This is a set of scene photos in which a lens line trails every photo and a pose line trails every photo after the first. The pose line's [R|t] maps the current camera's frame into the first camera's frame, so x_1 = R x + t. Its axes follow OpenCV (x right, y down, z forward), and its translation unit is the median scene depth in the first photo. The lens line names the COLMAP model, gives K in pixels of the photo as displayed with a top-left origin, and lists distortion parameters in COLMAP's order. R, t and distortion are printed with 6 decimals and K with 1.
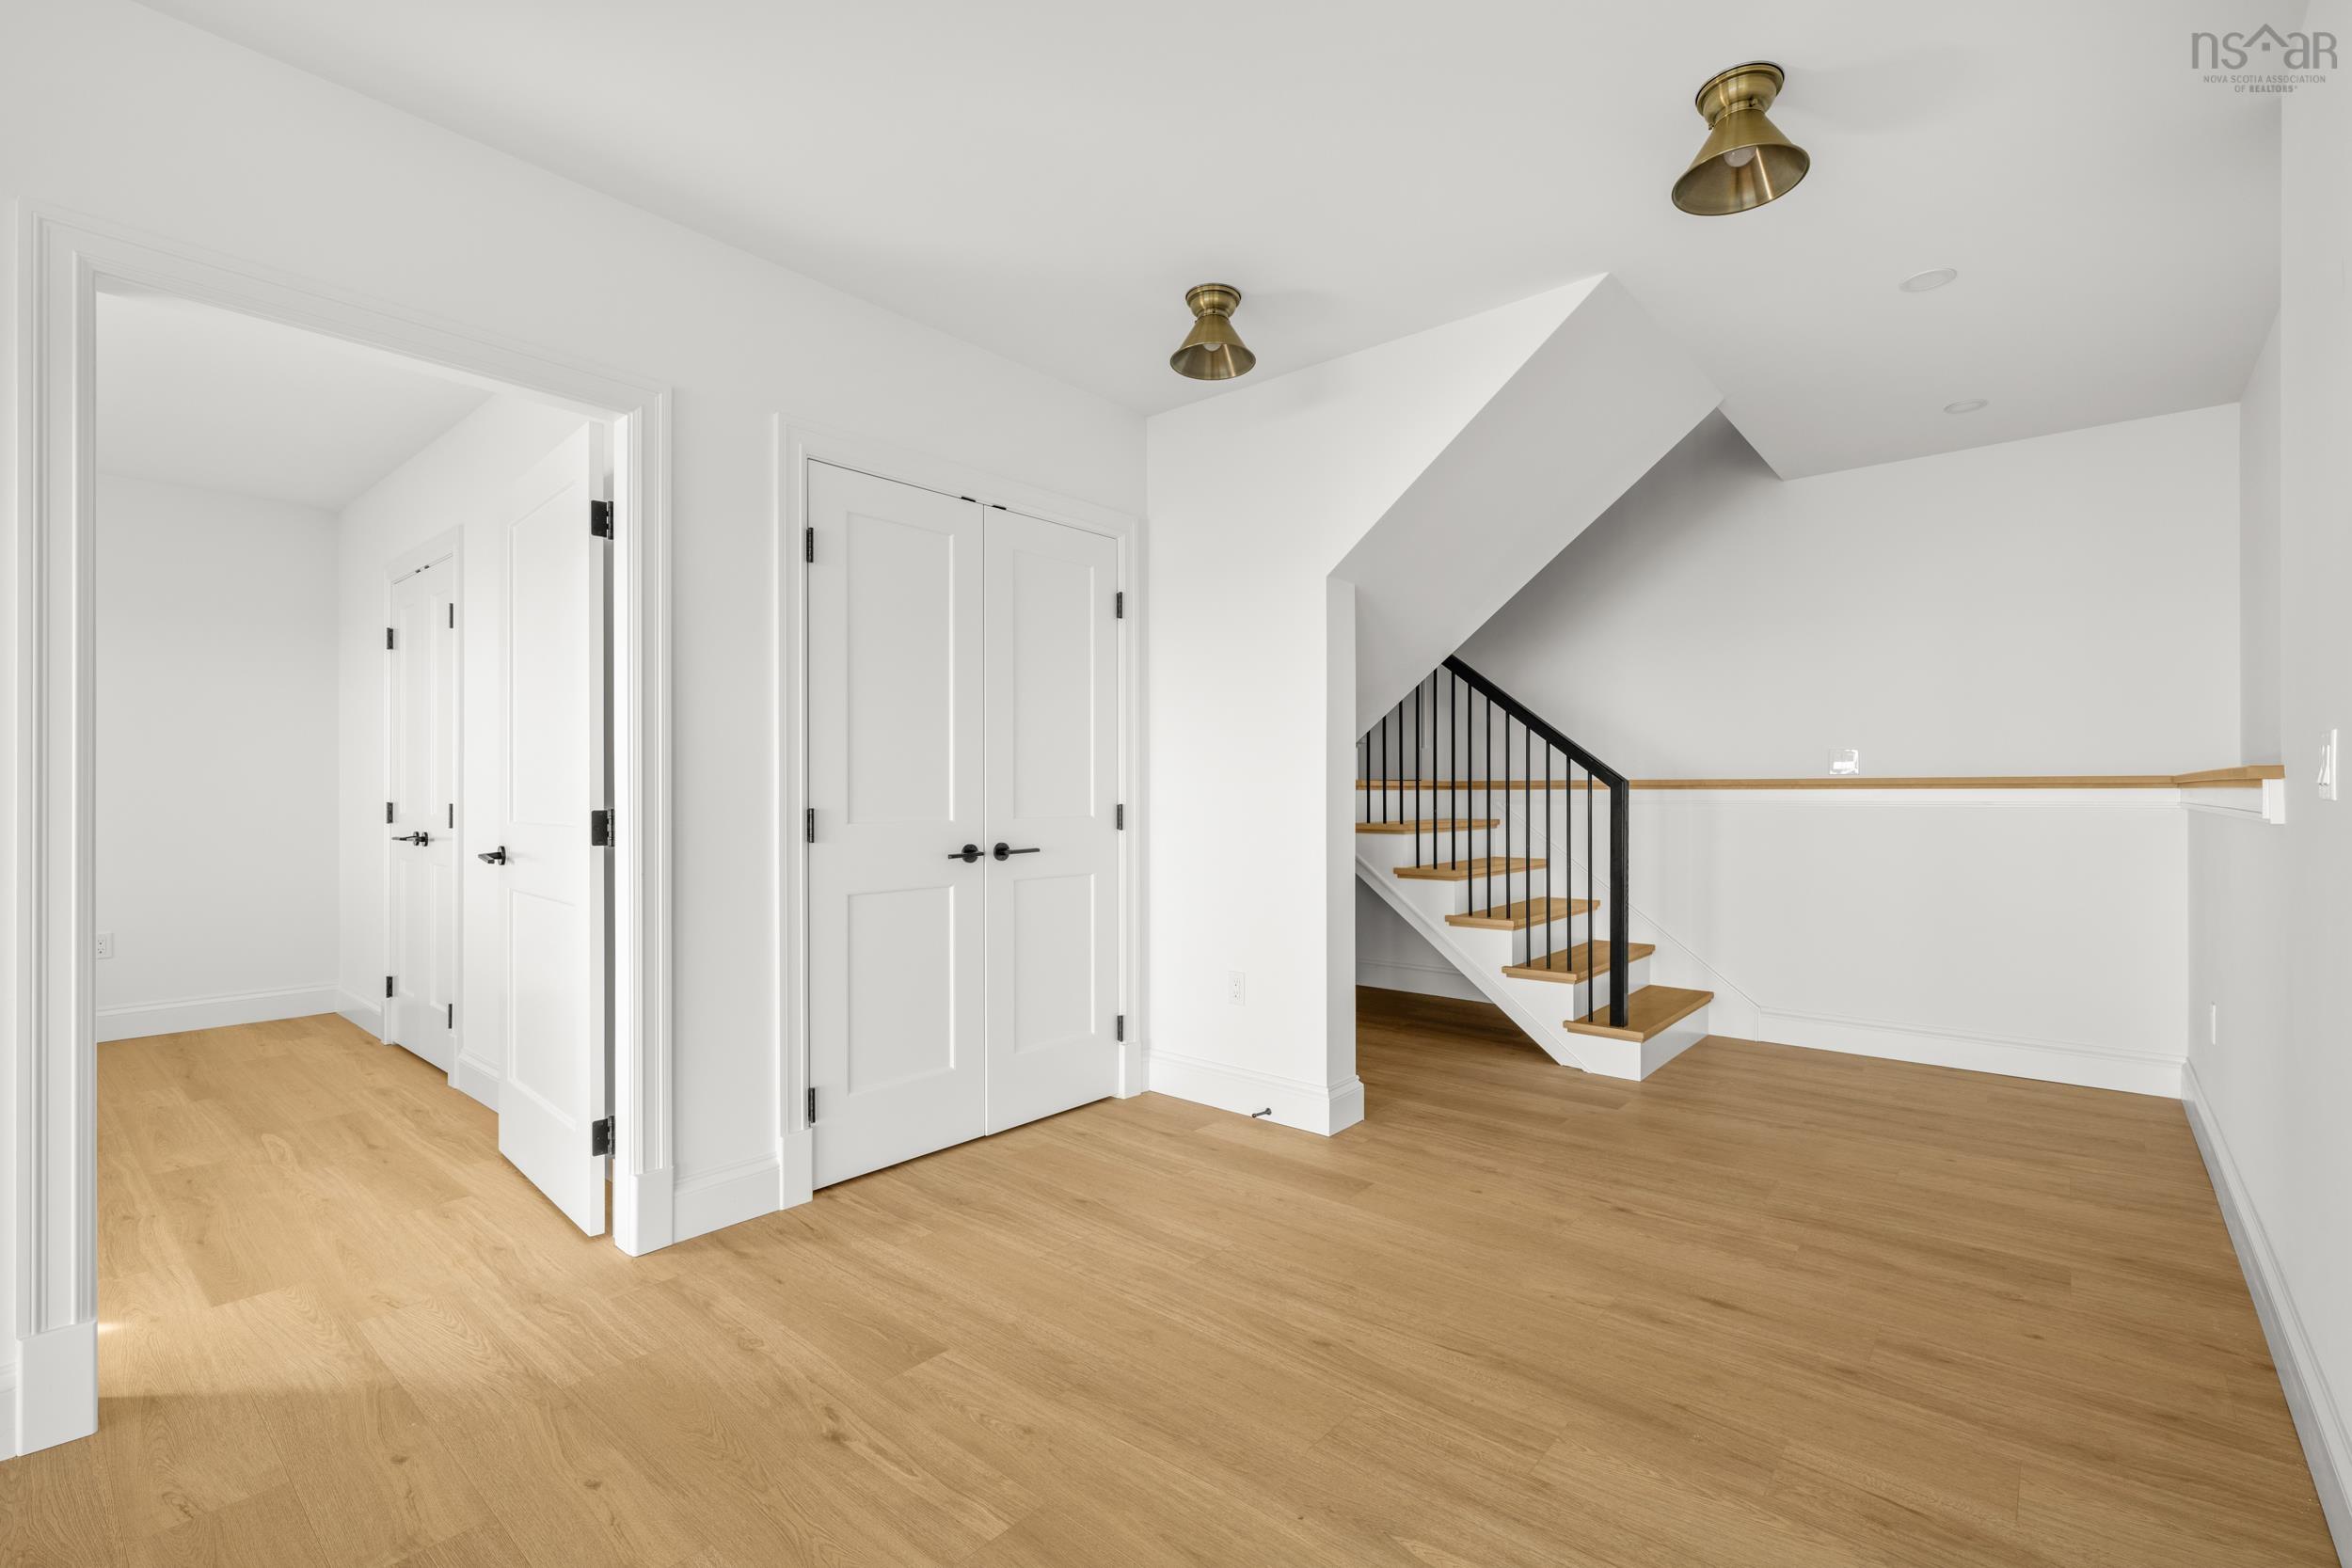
lens RADIAL K [[1043.3, 0, 1176.0], [0, 1043.3, 784.0], [0, 0, 1]] dist [-0.000934, 0.000343]
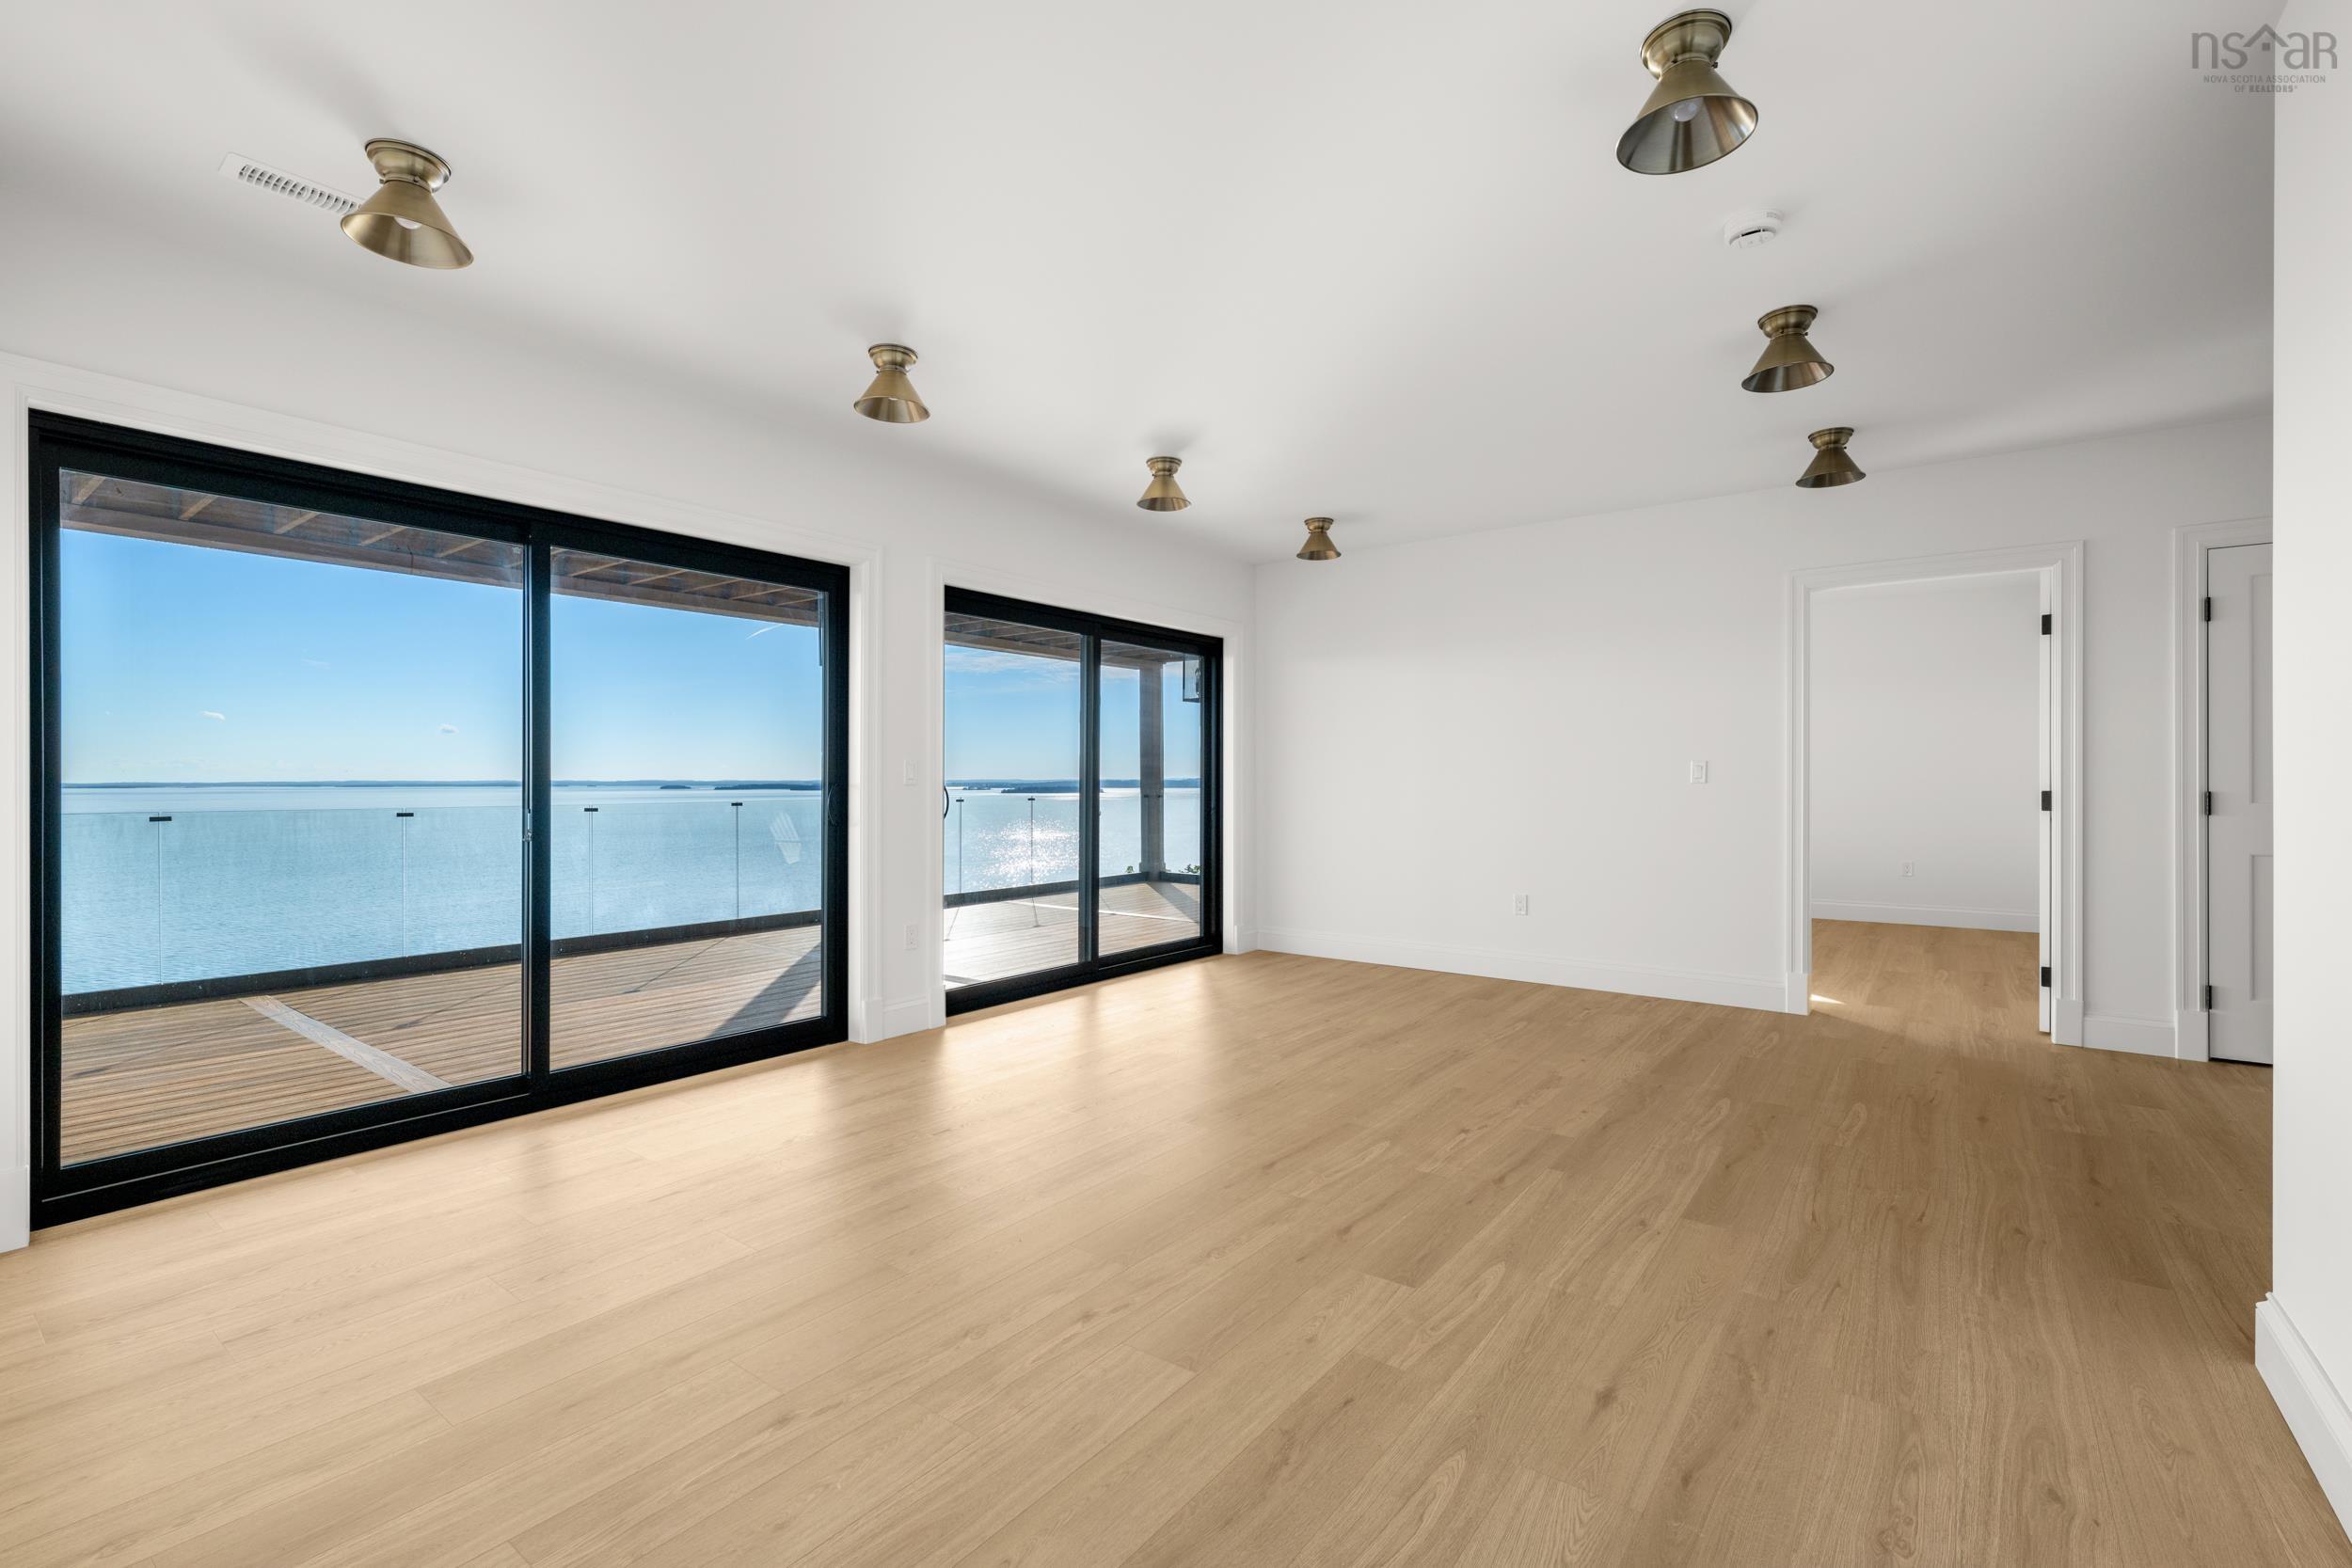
lens RADIAL K [[1043.3, 0, 1176.0], [0, 1043.3, 784.0], [0, 0, 1]] dist [-0.000934, 0.000343]
pose [[0.217233, 0.010666, -0.976062, 0.747423], [0.007420, 0.999893, 0.012578, -0.016250], [0.976092, -0.009975, 0.217130, -0.706101]]
